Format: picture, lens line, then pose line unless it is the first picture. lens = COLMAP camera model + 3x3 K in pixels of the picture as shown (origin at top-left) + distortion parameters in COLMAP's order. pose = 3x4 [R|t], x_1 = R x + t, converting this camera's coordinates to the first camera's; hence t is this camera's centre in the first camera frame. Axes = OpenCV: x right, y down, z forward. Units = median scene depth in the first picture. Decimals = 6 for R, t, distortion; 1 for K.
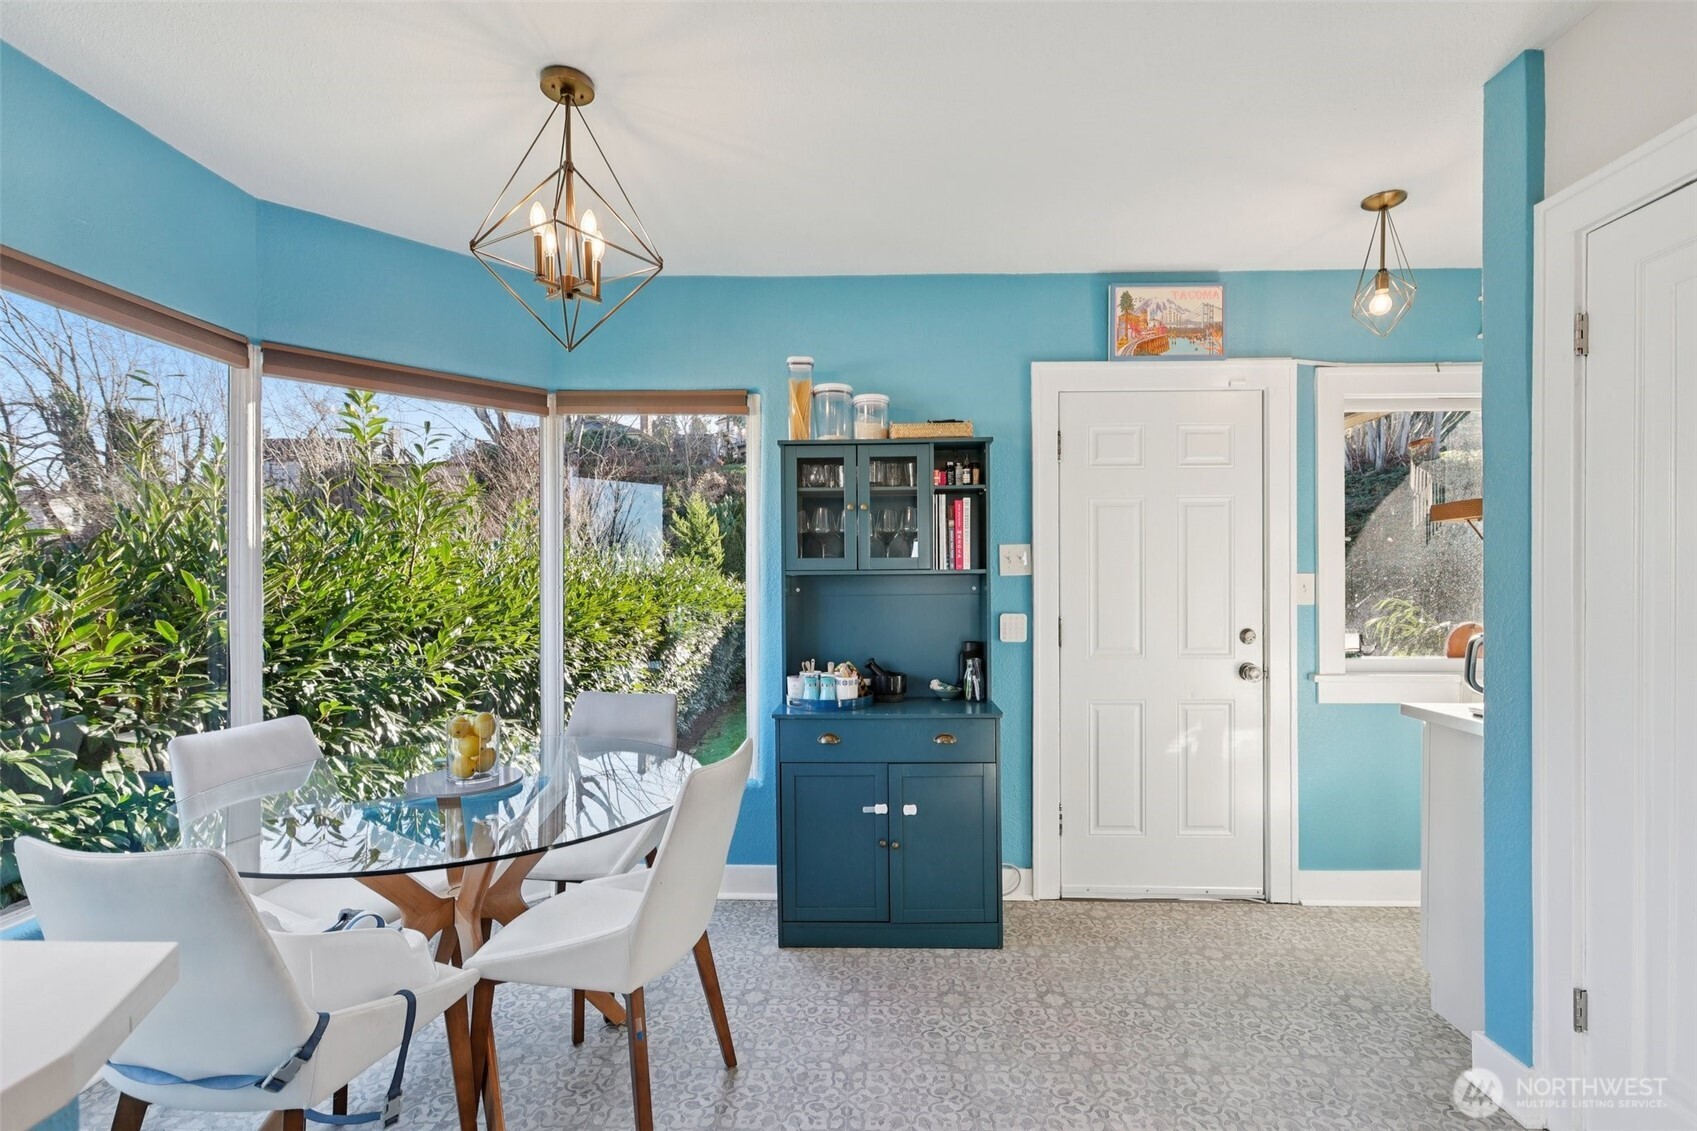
lens RADIAL K [[756.0, 0, 852.2], [0, 756.0, 582.4], [0, 0, 1]] dist [0.000737, -0.000555]
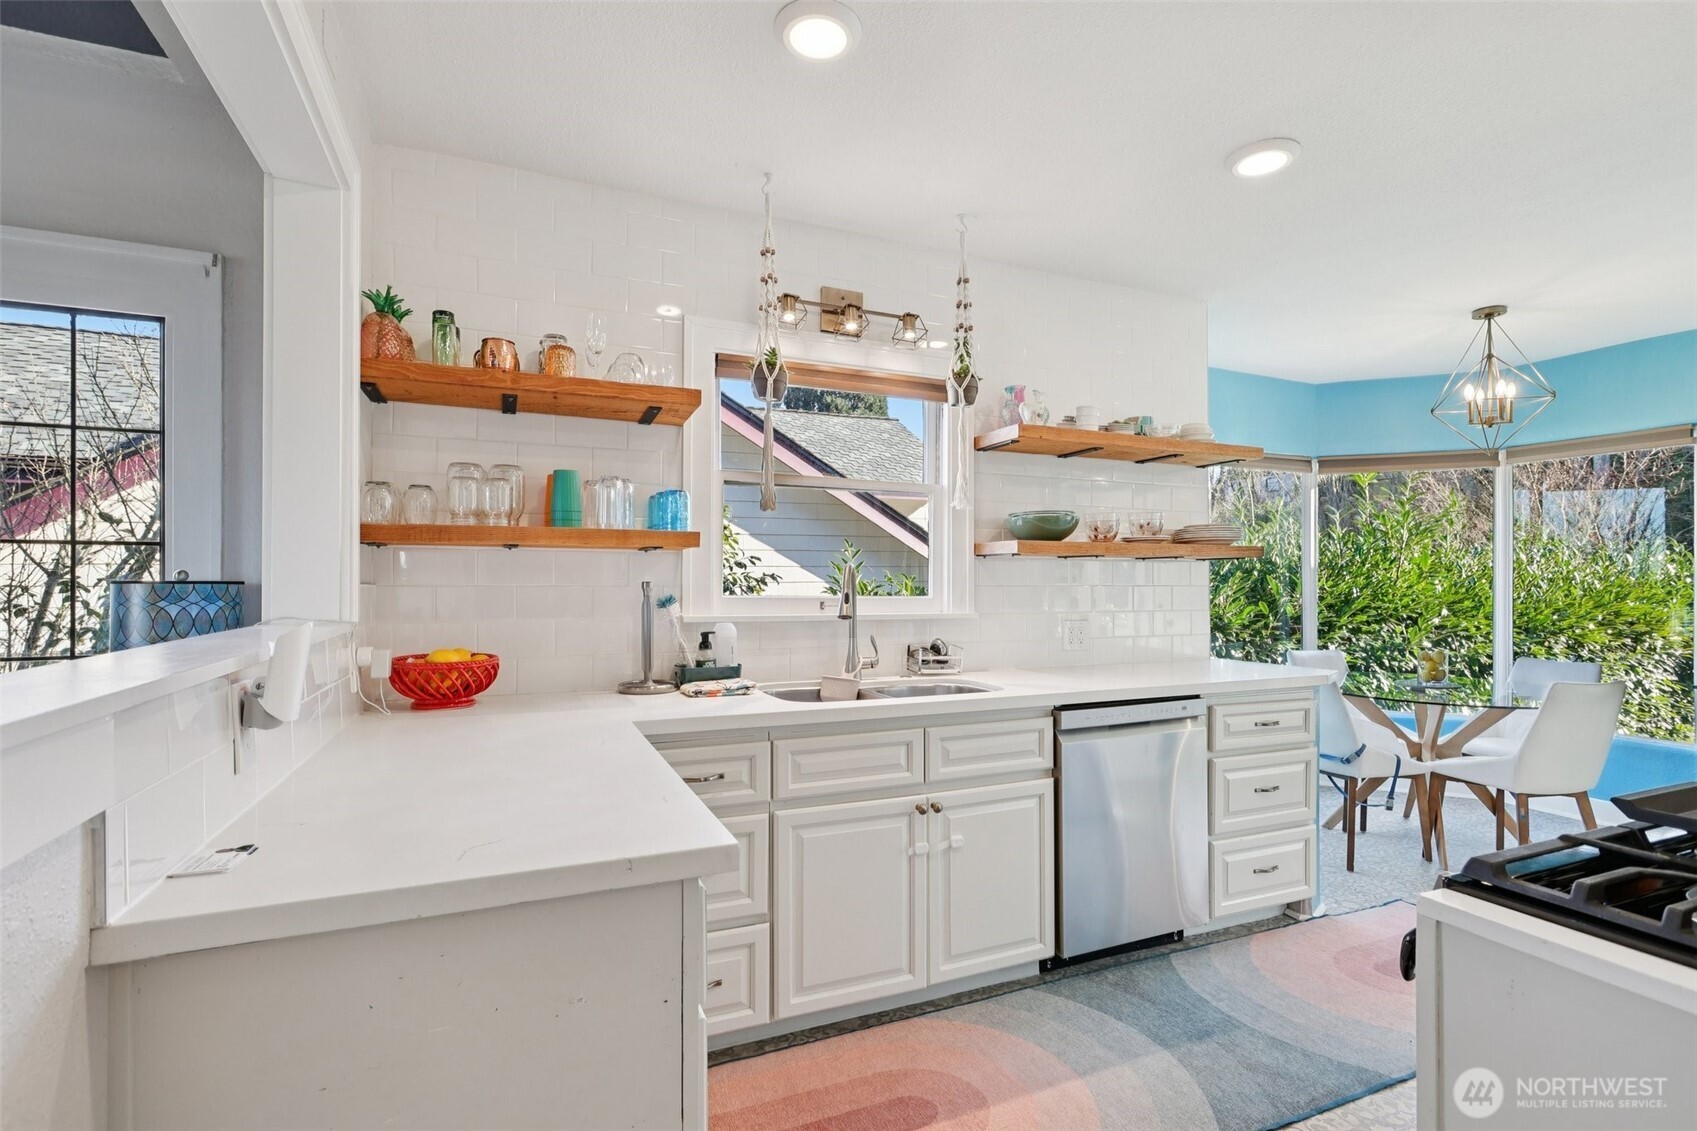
lens RADIAL K [[807.1, 0, 843.0], [0, 807.1, 581.4], [0, 0, 1]] dist [0.001340, -0.000359]
pose [[0.427548, 0.001218, -0.903992, 0.354743], [-0.004249, 0.999991, -0.000663, 0.003135], [0.903983, 0.004125, 0.427549, -0.612811]]
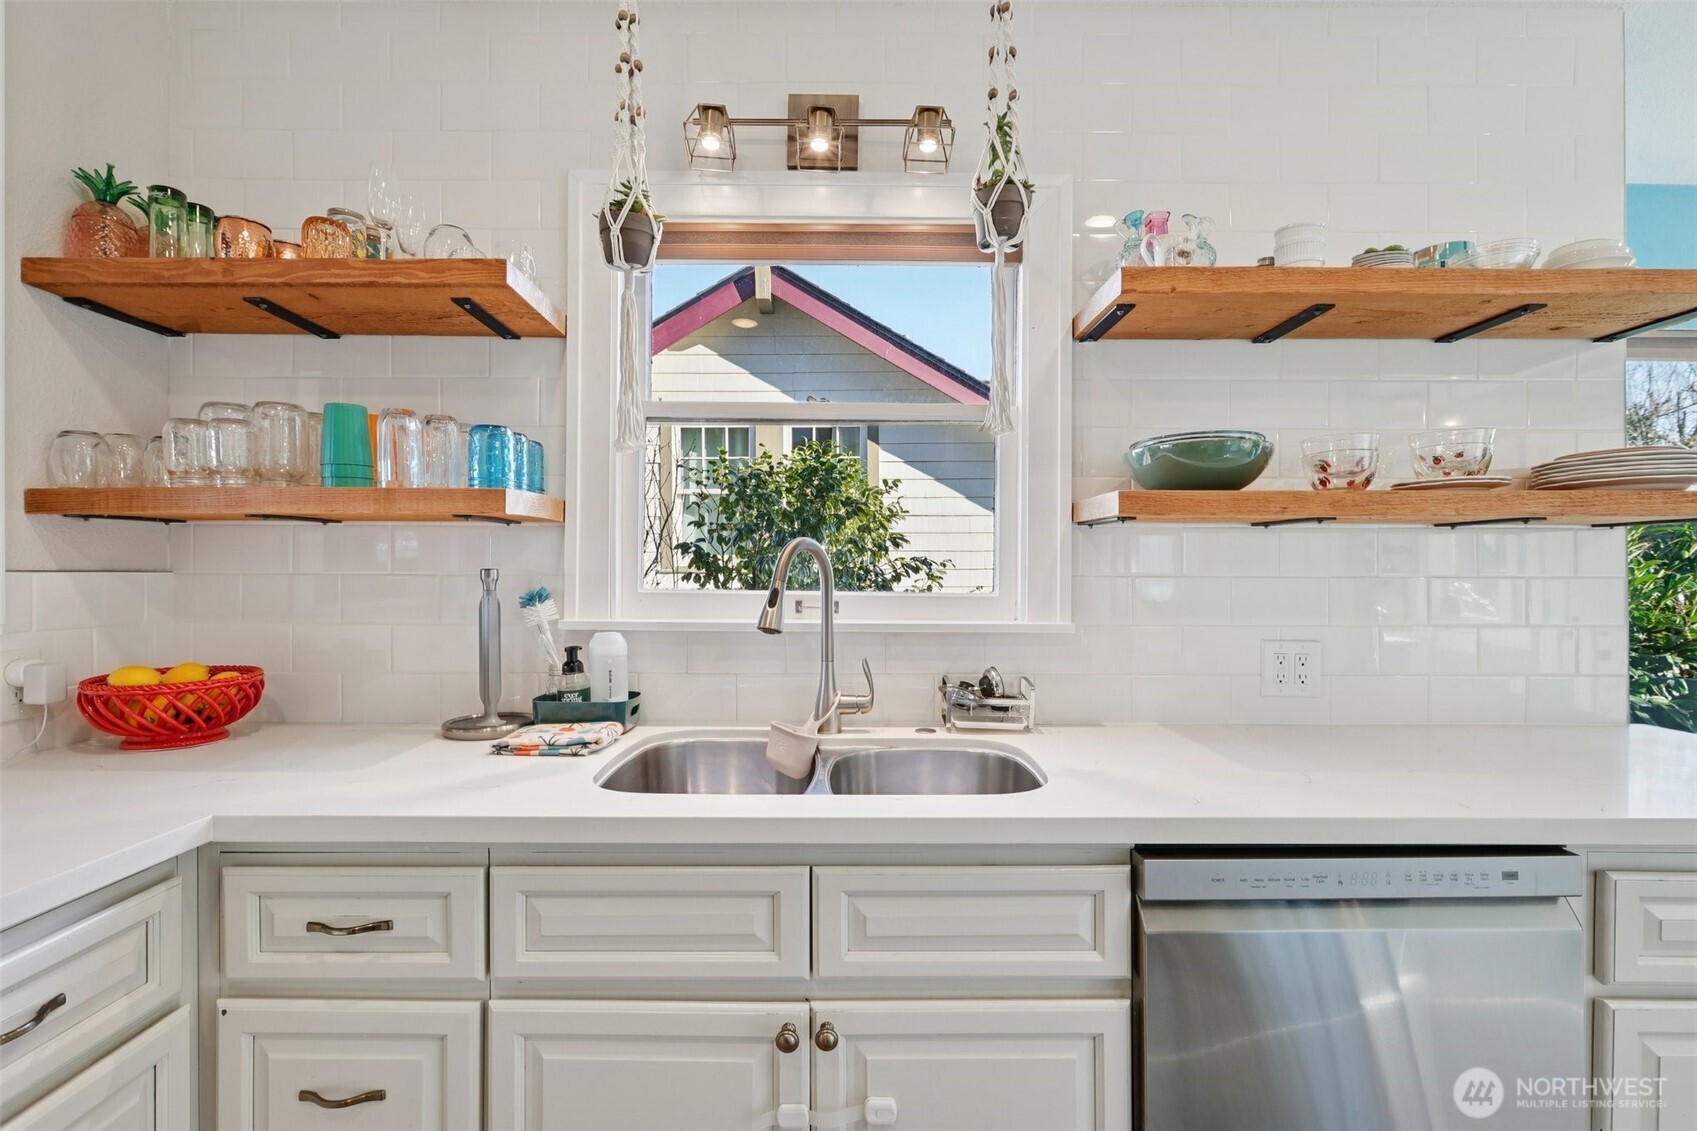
lens RADIAL K [[756.0, 0, 855.2], [0, 756.0, 568.1], [0, 0, 1]] dist [0.000737, -0.000555]
pose [[0.033592, 0.002197, -0.999433, 0.107471], [-0.004778, 0.999987, 0.002038, 0.001468], [0.999424, 0.004707, 0.033602, -0.284692]]
